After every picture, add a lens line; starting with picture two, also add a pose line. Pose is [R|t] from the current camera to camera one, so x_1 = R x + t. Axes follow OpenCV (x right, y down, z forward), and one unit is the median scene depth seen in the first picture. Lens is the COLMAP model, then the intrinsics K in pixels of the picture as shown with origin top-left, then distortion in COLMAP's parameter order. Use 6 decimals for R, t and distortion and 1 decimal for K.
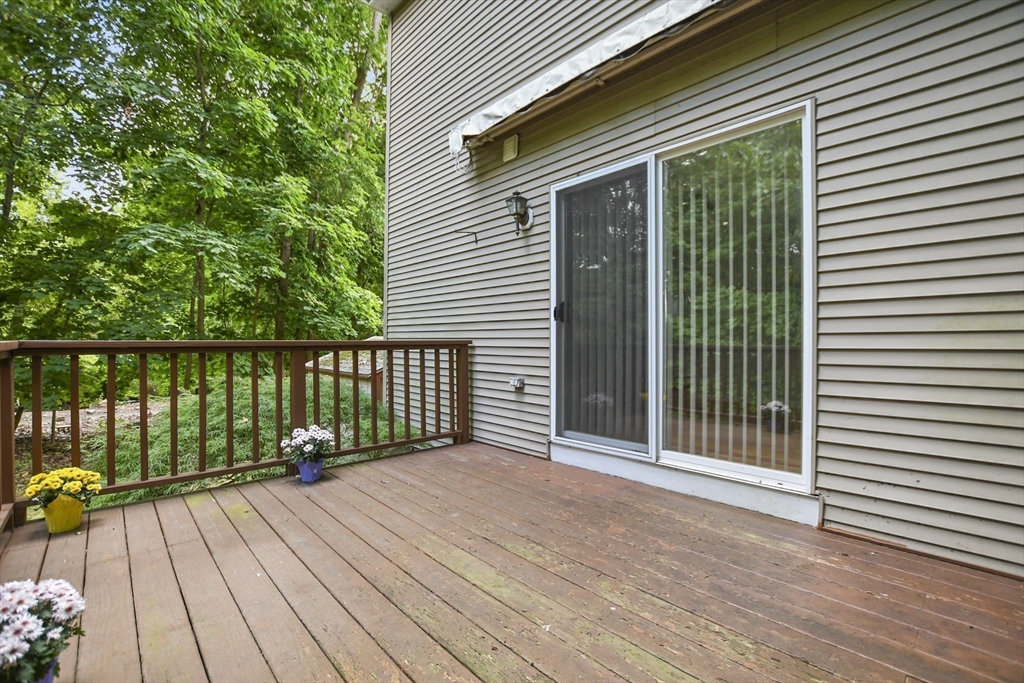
lens RADIAL K [[451.2, 0, 513.9], [0, 451.2, 346.4], [0, 0, 1]] dist [-0.012626, 0.000735]
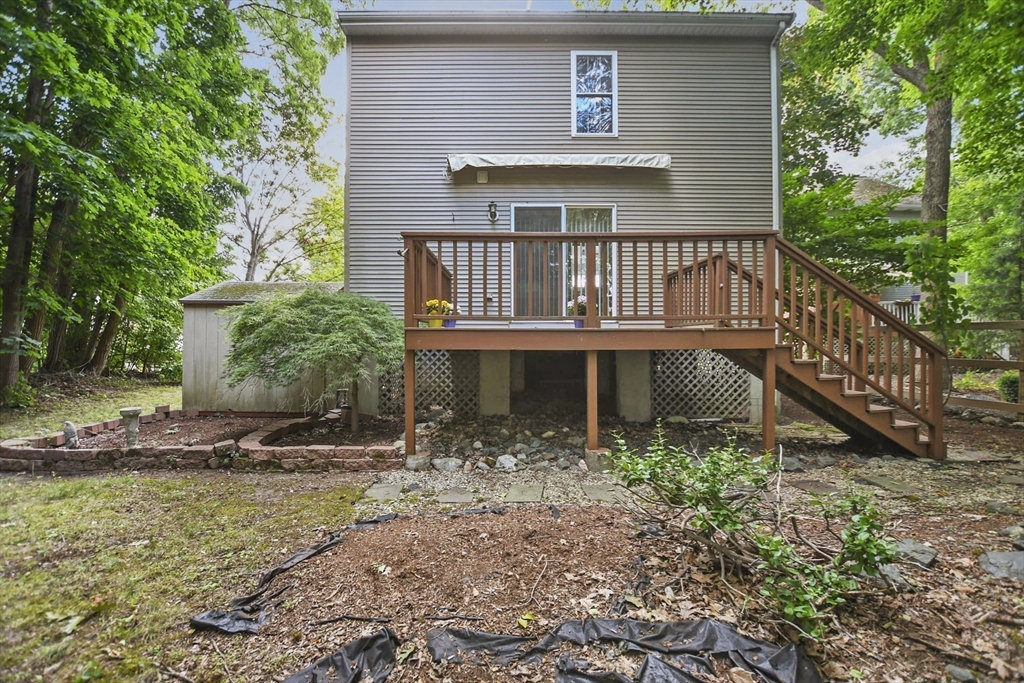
lens RADIAL K [[451.2, 0, 511.4], [0, 451.2, 341.3], [0, 0, 1]] dist [-0.012626, 0.000735]
pose [[0.689163, 0.002292, 0.724602, -1.923708], [0.004817, 0.999958, -0.007745, 0.413045], [-0.724590, 0.008828, 0.689124, -0.615890]]
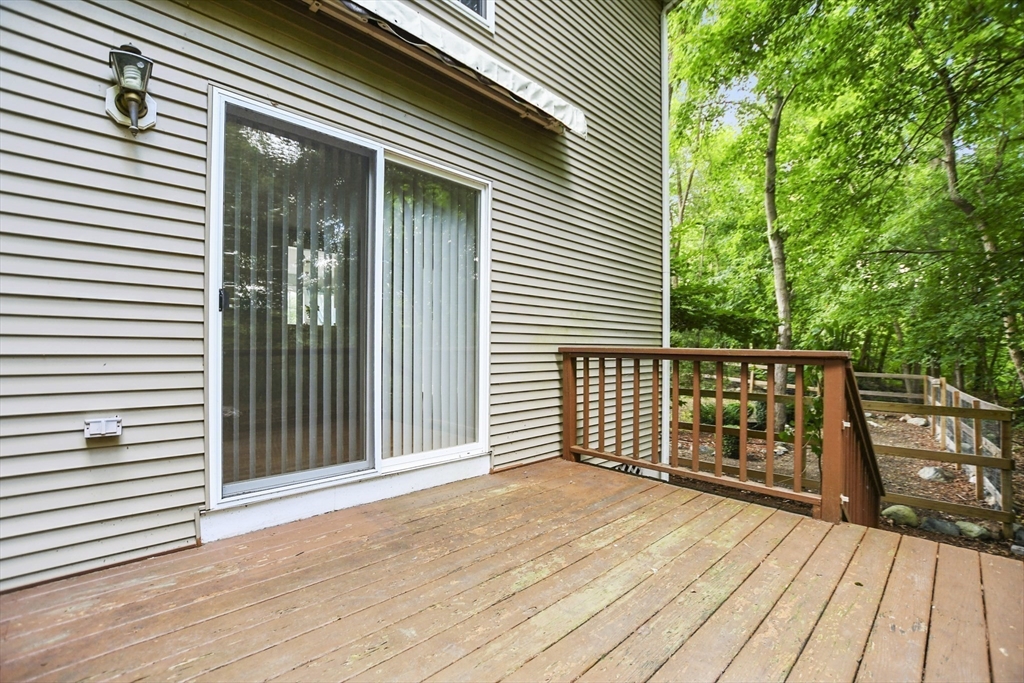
lens RADIAL K [[451.2, 0, 507.4], [0, 451.2, 344.9], [0, 0, 1]] dist [-0.012626, 0.000735]
pose [[-0.008422, 0.005996, 0.999947, -0.679588], [0.002950, 0.999978, -0.005971, -0.006888], [-0.999960, 0.002900, -0.008439, 0.802150]]
